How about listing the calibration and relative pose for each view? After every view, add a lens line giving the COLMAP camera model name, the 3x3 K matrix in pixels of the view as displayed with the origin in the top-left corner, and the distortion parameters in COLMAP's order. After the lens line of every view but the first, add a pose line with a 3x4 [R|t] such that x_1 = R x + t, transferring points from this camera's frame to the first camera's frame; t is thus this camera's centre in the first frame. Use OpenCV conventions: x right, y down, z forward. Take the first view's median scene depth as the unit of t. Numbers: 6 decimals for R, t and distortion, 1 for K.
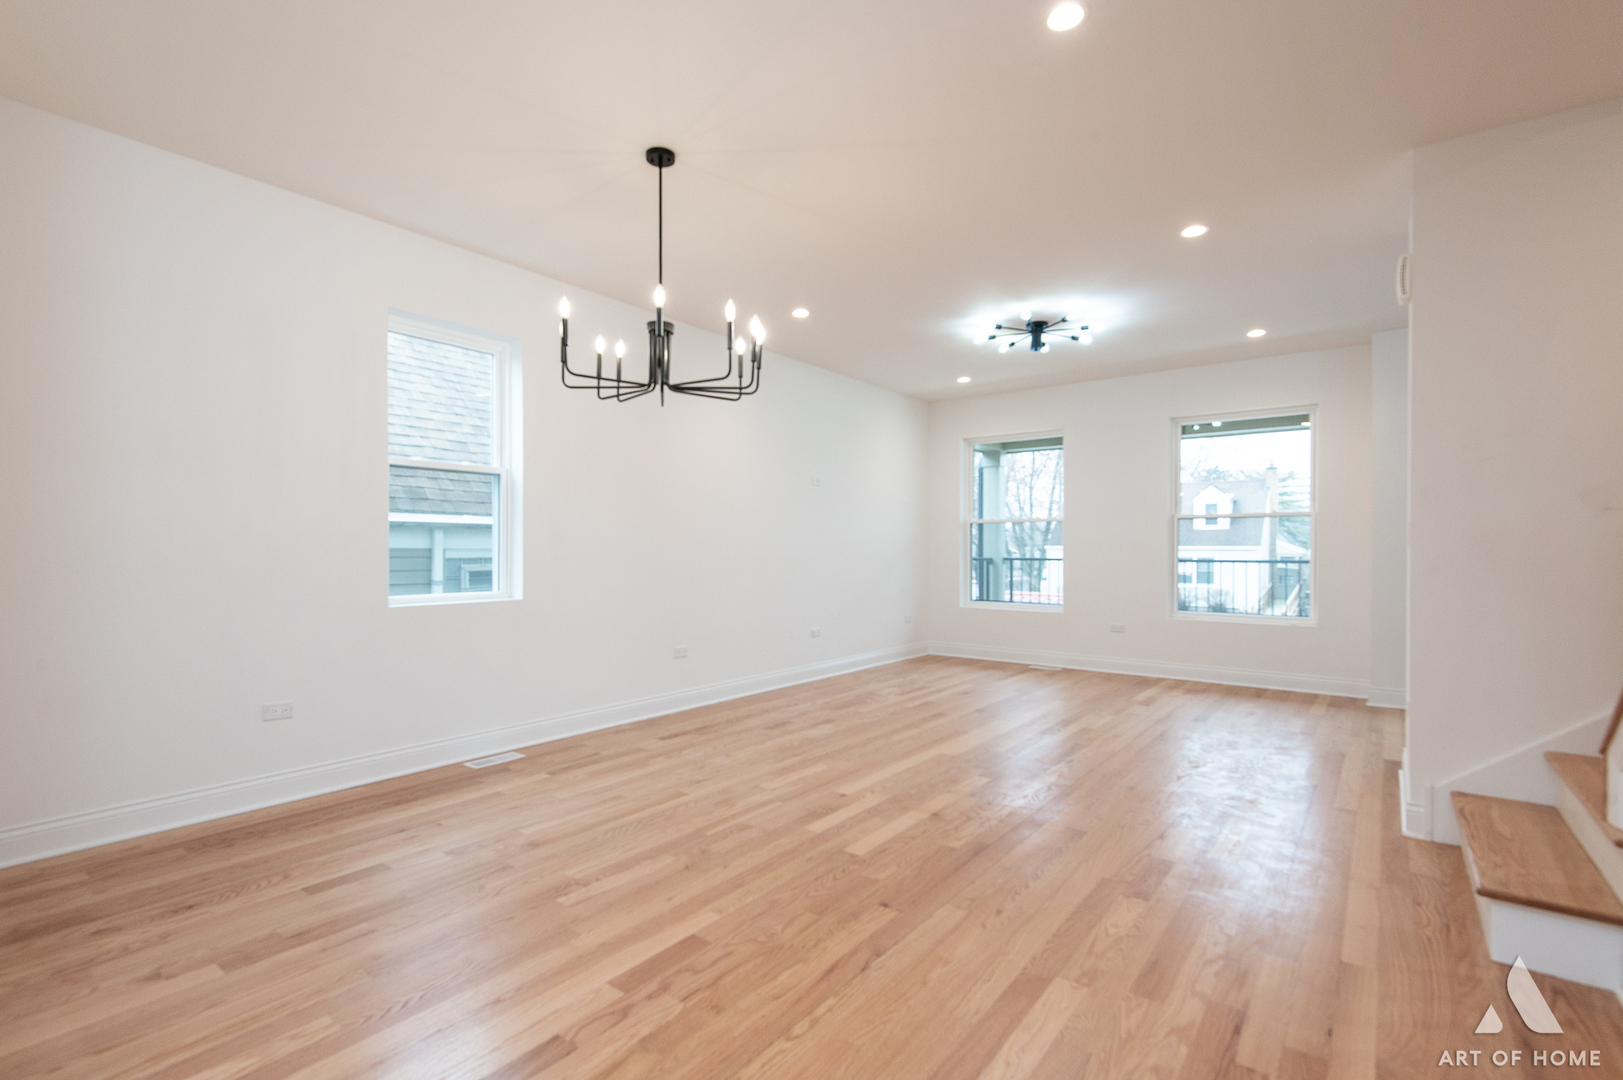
lens RADIAL K [[781.6, 0, 764.5], [0, 781.6, 550.2], [0, 0, 1]] dist [0.035109, -0.023549]
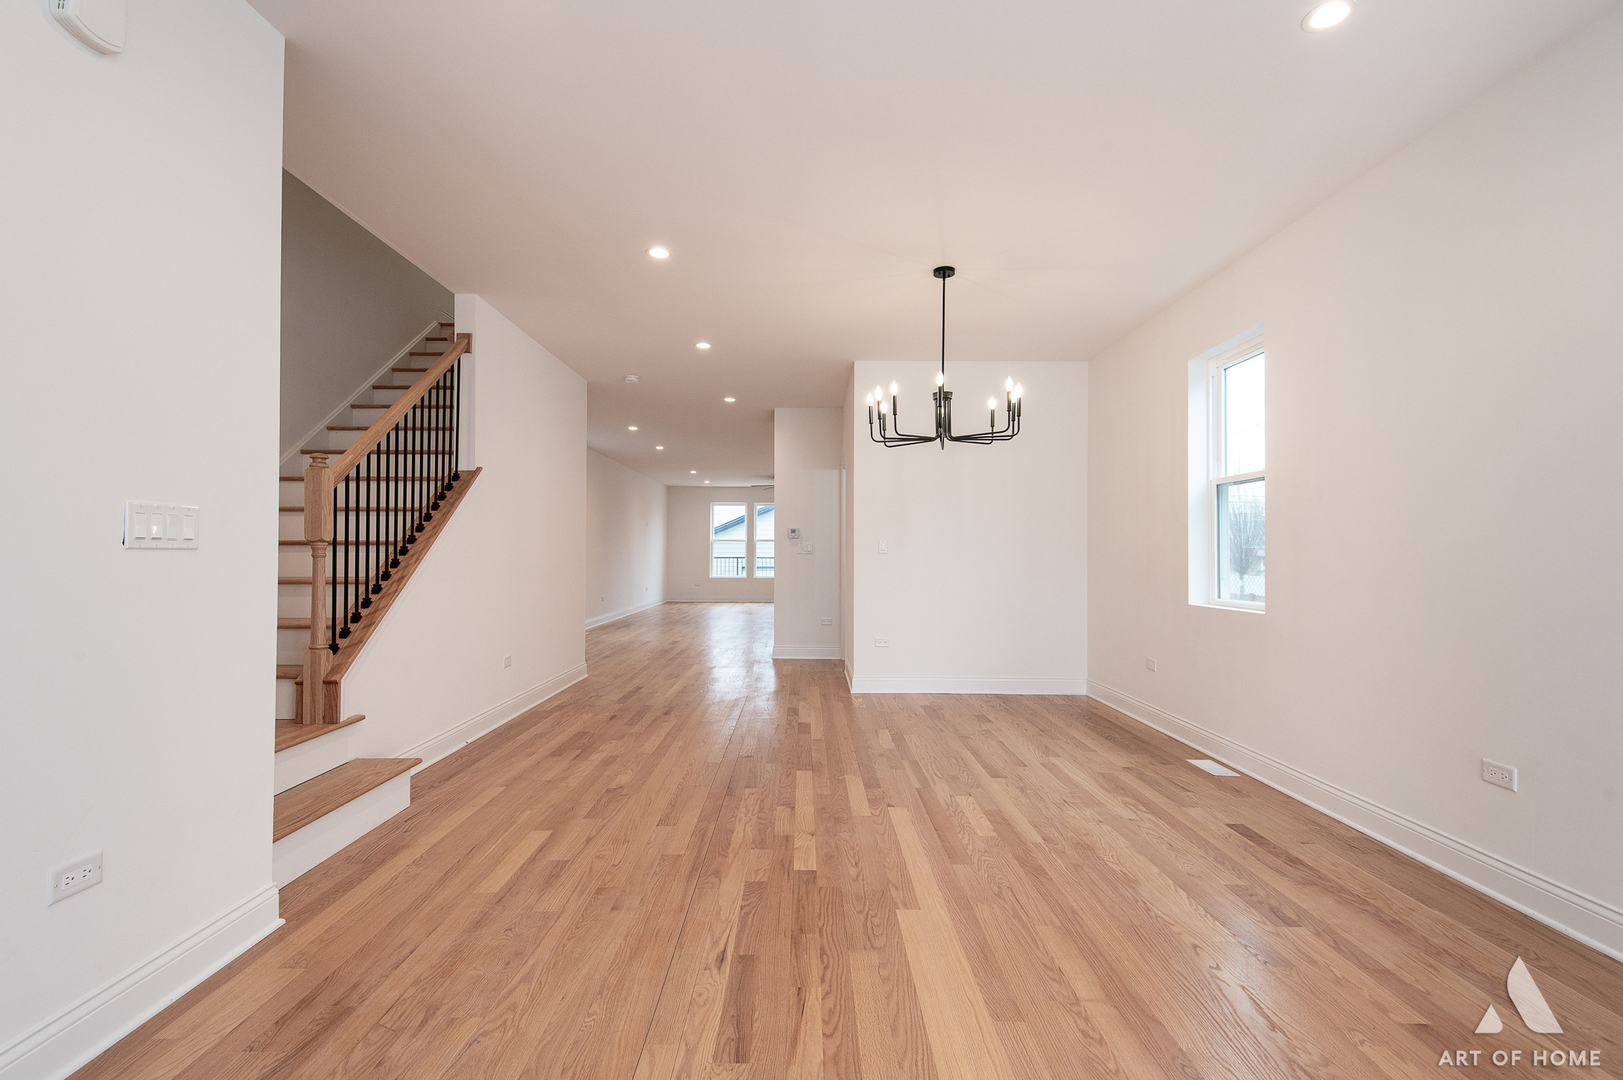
lens RADIAL K [[726.0, 0, 811.5], [0, 726.0, 540.0], [0, 0, 1]] dist [0.031870, -0.017780]
pose [[-0.773831, -0.018339, -0.633127, 0.761145], [-0.005090, 0.999729, -0.022736, 0.001210], [0.633372, -0.014371, -0.773714, 1.649360]]
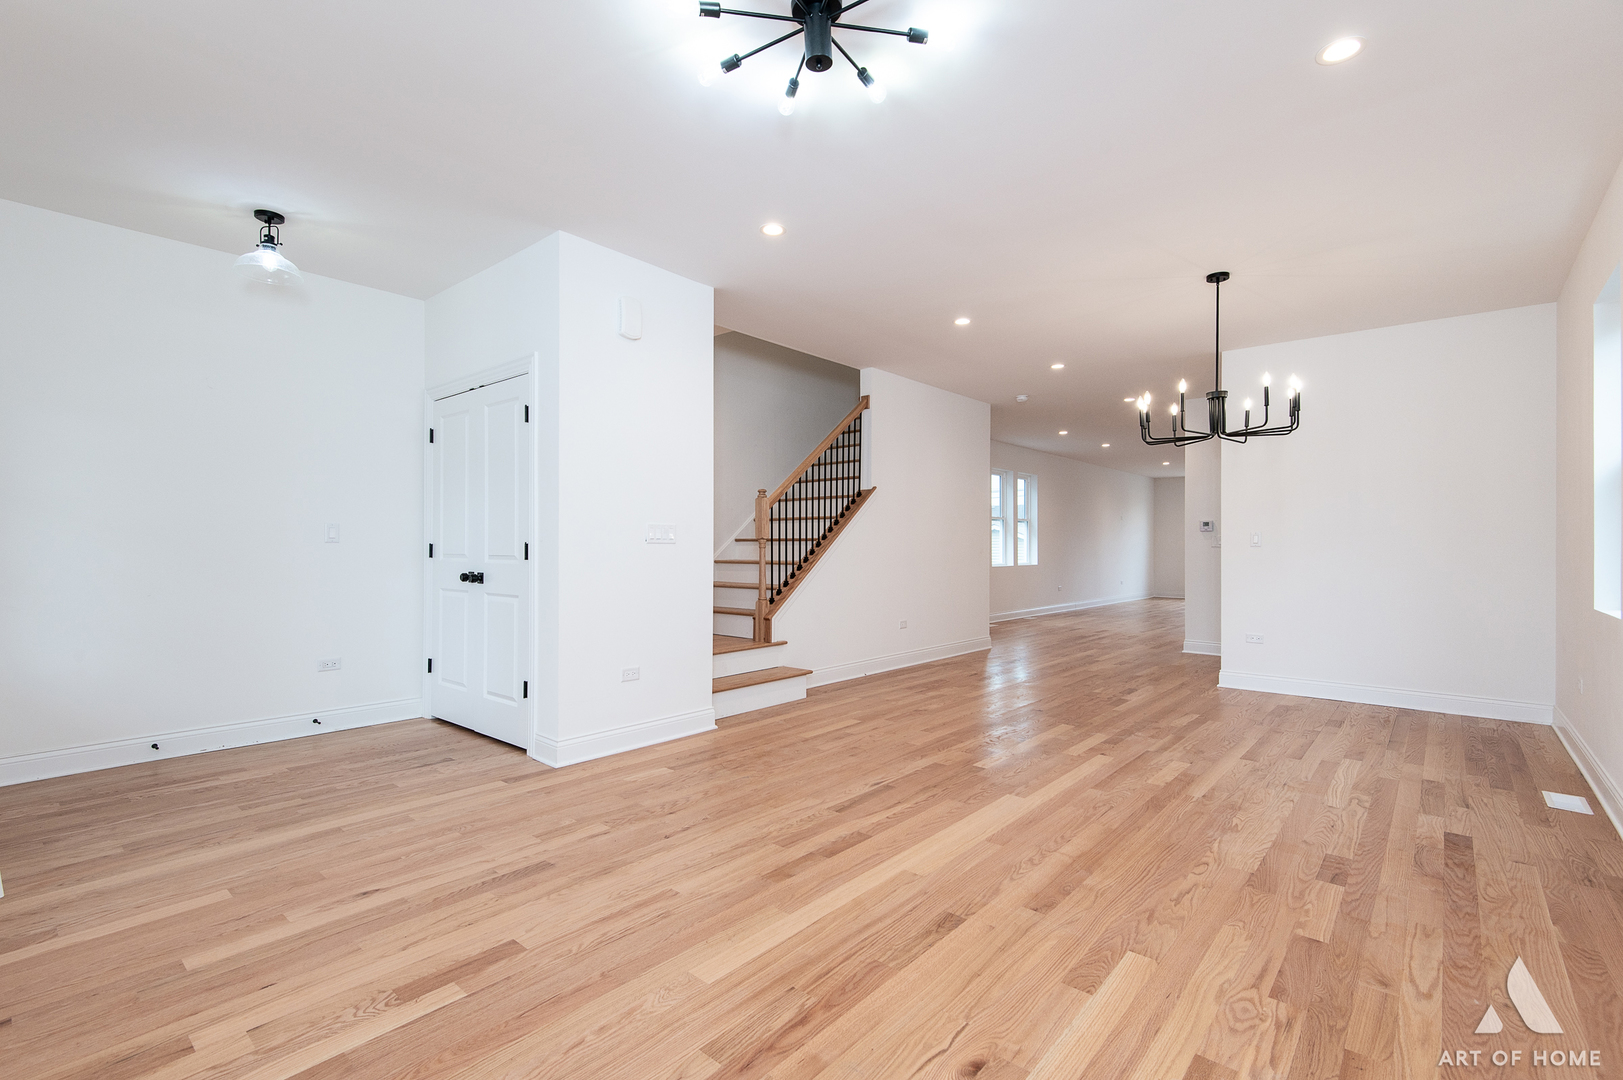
lens RADIAL K [[726.0, 0, 811.5], [0, 726.0, 540.0], [0, 0, 1]] dist [0.031870, -0.017780]
pose [[-0.999535, -0.006368, 0.029810, 0.511222], [-0.006690, 0.999920, -0.010711, 0.003359], [-0.029739, -0.010906, -0.999498, 2.123110]]
